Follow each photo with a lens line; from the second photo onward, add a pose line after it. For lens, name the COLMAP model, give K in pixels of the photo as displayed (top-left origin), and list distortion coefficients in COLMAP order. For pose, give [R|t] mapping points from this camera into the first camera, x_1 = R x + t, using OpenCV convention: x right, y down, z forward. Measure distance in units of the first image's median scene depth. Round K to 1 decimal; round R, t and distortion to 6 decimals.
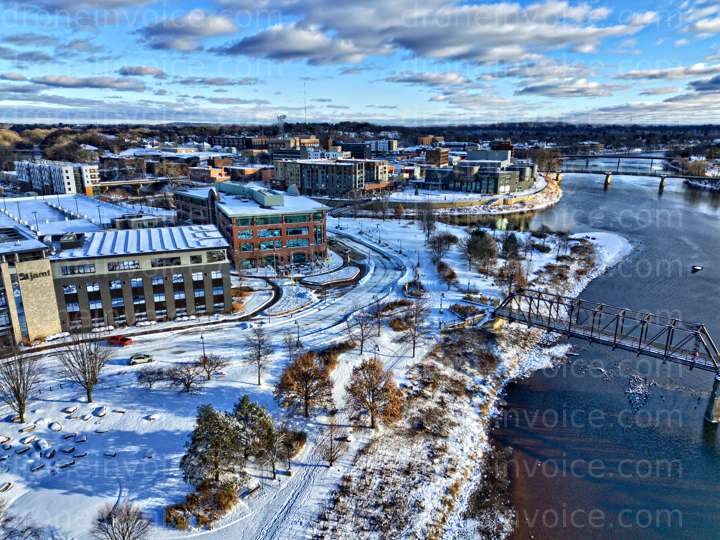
lens RADIAL K [[499.7, 0, 374.8], [0, 499.7, 258.1], [0, 0, 1]] dist [0.053811, -0.042952]
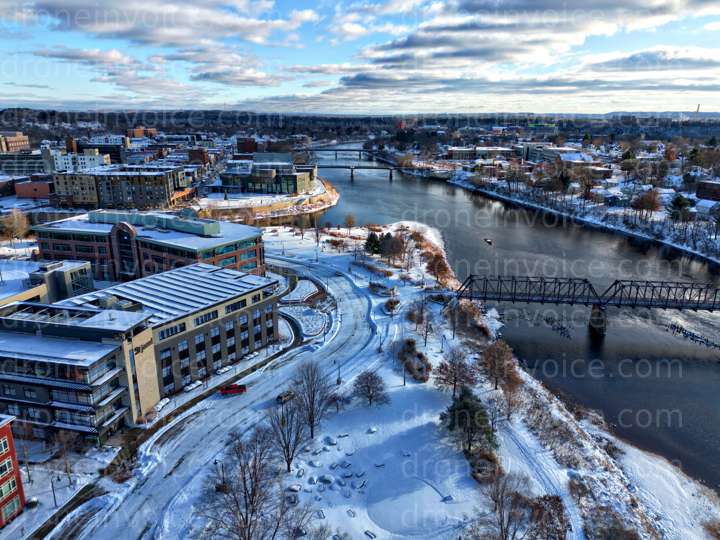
lens RADIAL K [[499.7, 0, 362.5], [0, 499.7, 270.7], [0, 0, 1]] dist [0.053811, -0.042952]
pose [[0.829929, -0.155823, 0.535665, -0.126633], [0.128701, 0.987777, 0.087939, -0.020391], [-0.542820, -0.004042, 0.839839, 0.002169]]
